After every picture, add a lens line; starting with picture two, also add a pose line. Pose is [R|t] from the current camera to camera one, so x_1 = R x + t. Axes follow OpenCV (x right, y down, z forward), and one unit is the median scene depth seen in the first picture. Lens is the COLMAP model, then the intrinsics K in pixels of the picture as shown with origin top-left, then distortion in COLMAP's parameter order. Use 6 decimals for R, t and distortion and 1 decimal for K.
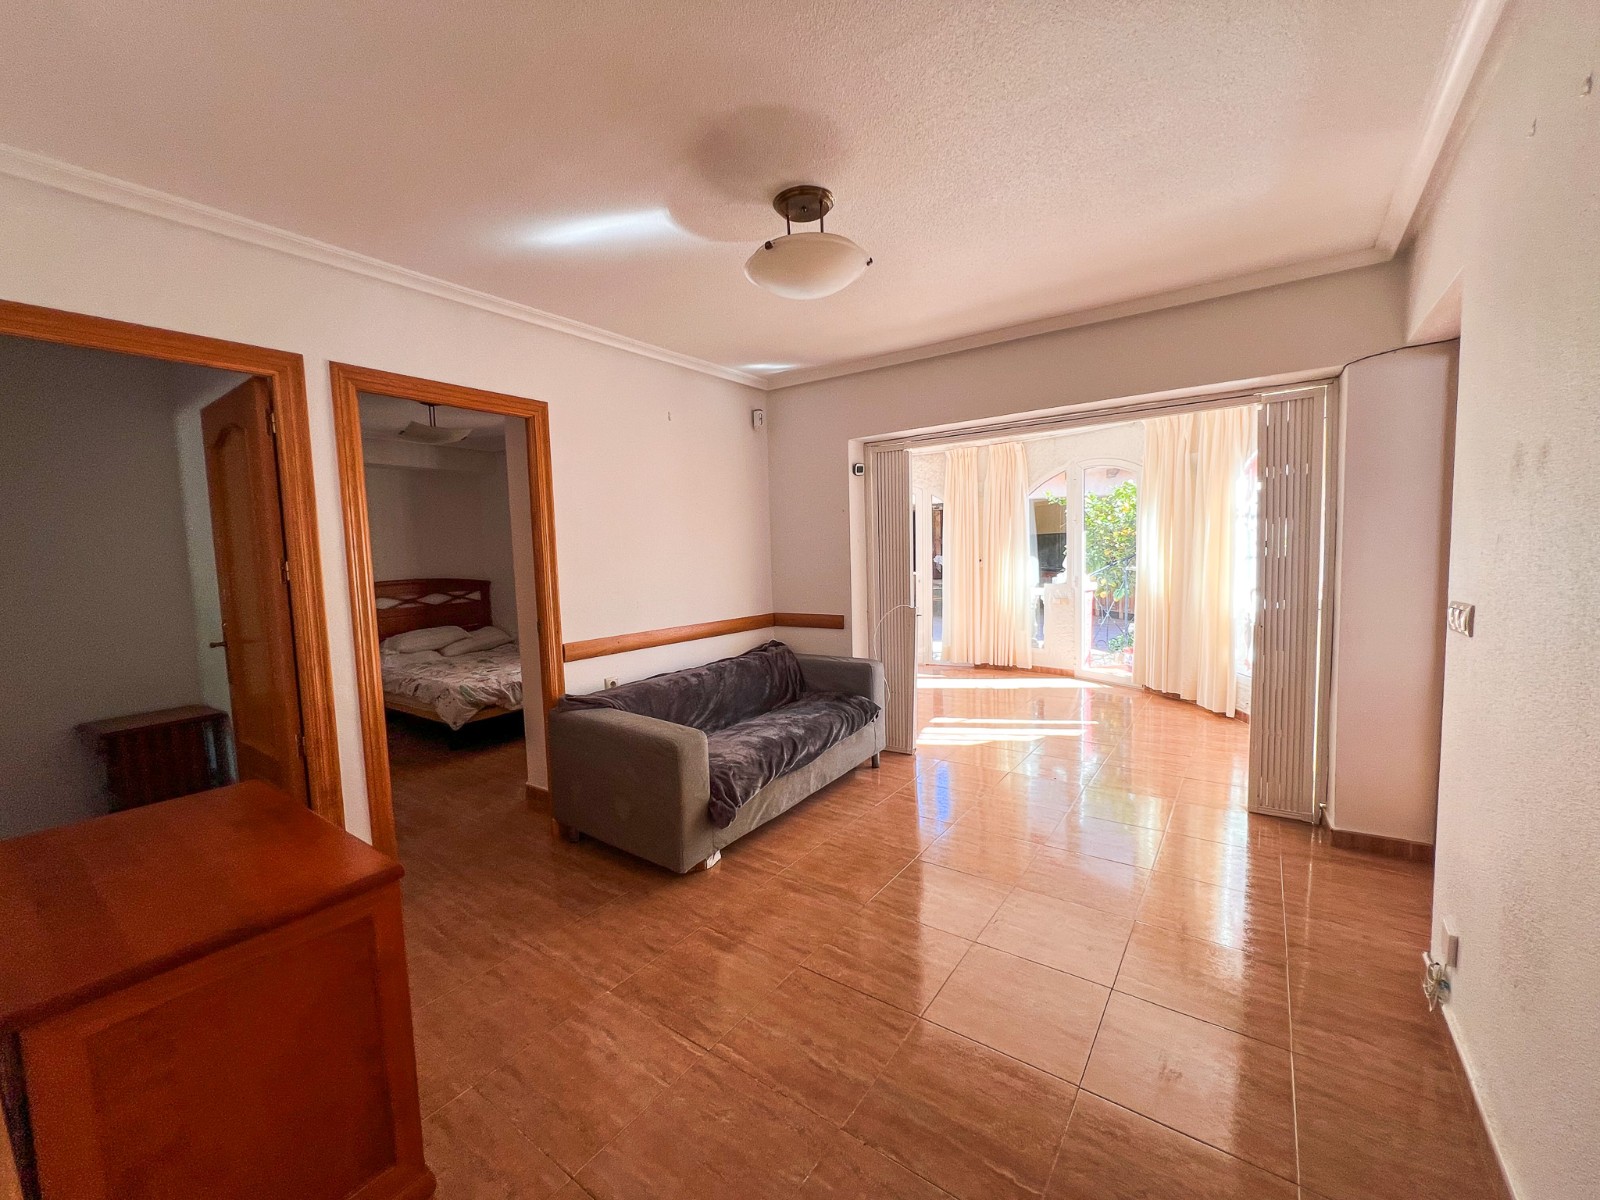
lens RADIAL K [[640.5, 0, 800.0], [0, 640.5, 600.0], [0, 0, 1]] dist [-0.000057, -0.000067]
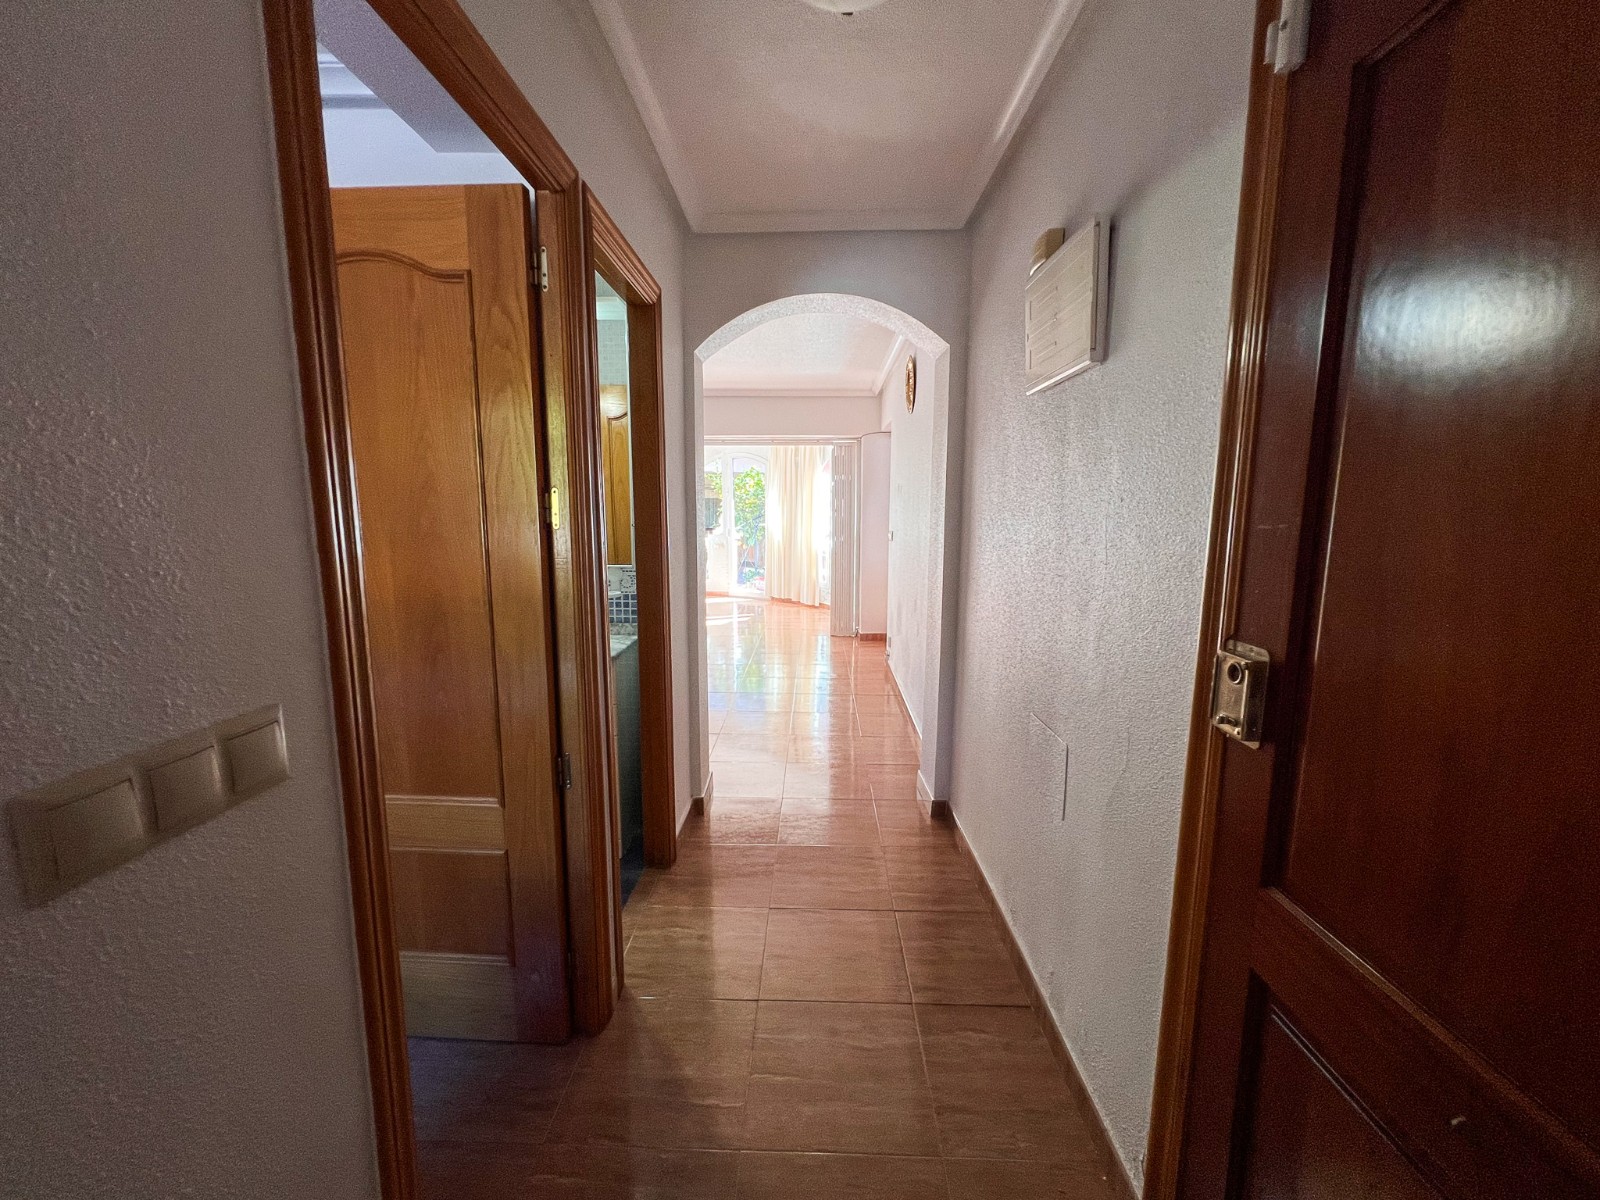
lens RADIAL K [[640.5, 0, 800.0], [0, 640.5, 600.0], [0, 0, 1]] dist [-0.000057, -0.000067]
pose [[0.826603, -0.053680, 0.560220, -0.374784], [0.018540, 0.997498, 0.068225, 0.039439], [-0.562480, -0.046008, 0.825530, -0.457196]]
